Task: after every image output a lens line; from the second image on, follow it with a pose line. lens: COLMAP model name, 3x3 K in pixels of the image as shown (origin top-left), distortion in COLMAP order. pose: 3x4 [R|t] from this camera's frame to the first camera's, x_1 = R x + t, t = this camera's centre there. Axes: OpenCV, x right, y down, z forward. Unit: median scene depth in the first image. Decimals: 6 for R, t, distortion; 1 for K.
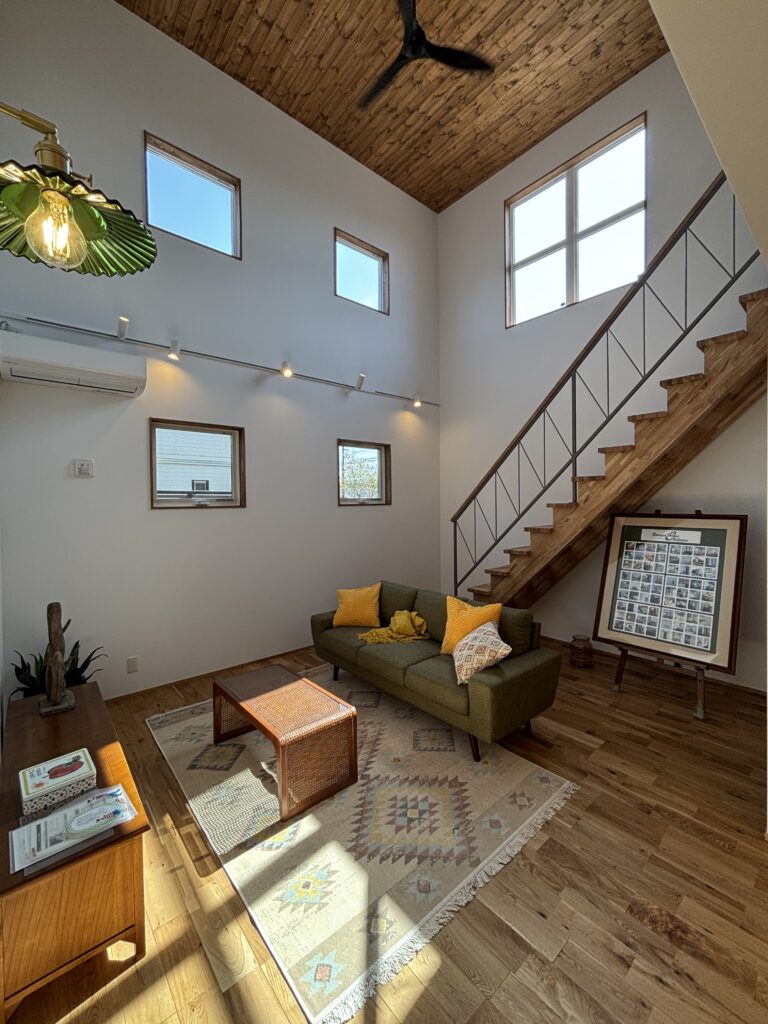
lens RADIAL K [[416.2, 0, 382.2], [0, 416.2, 510.3], [0, 0, 1]] dist [0.001951, -0.000133]
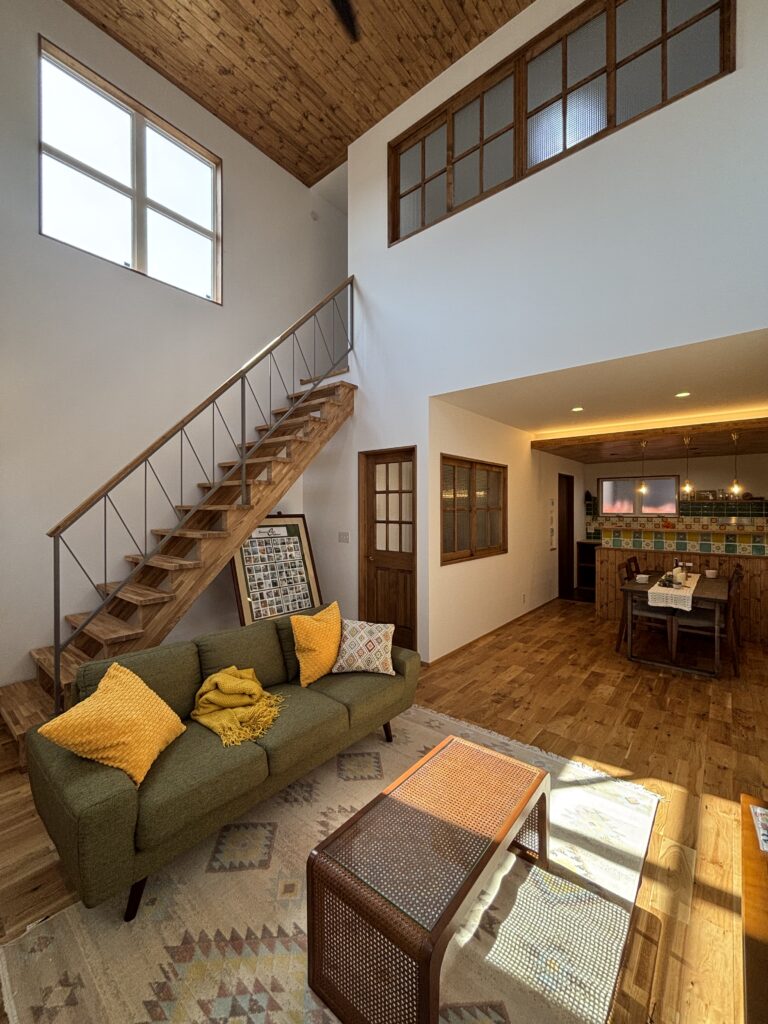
lens RADIAL K [[416.2, 0, 386.5], [0, 416.2, 508.6], [0, 0, 1]] dist [0.001951, -0.000133]
pose [[-0.169020, 0.006065, 0.985594, -0.609087], [0.023479, 0.999722, -0.002125, 0.001490], [-0.985333, 0.022782, -0.169116, 0.856671]]
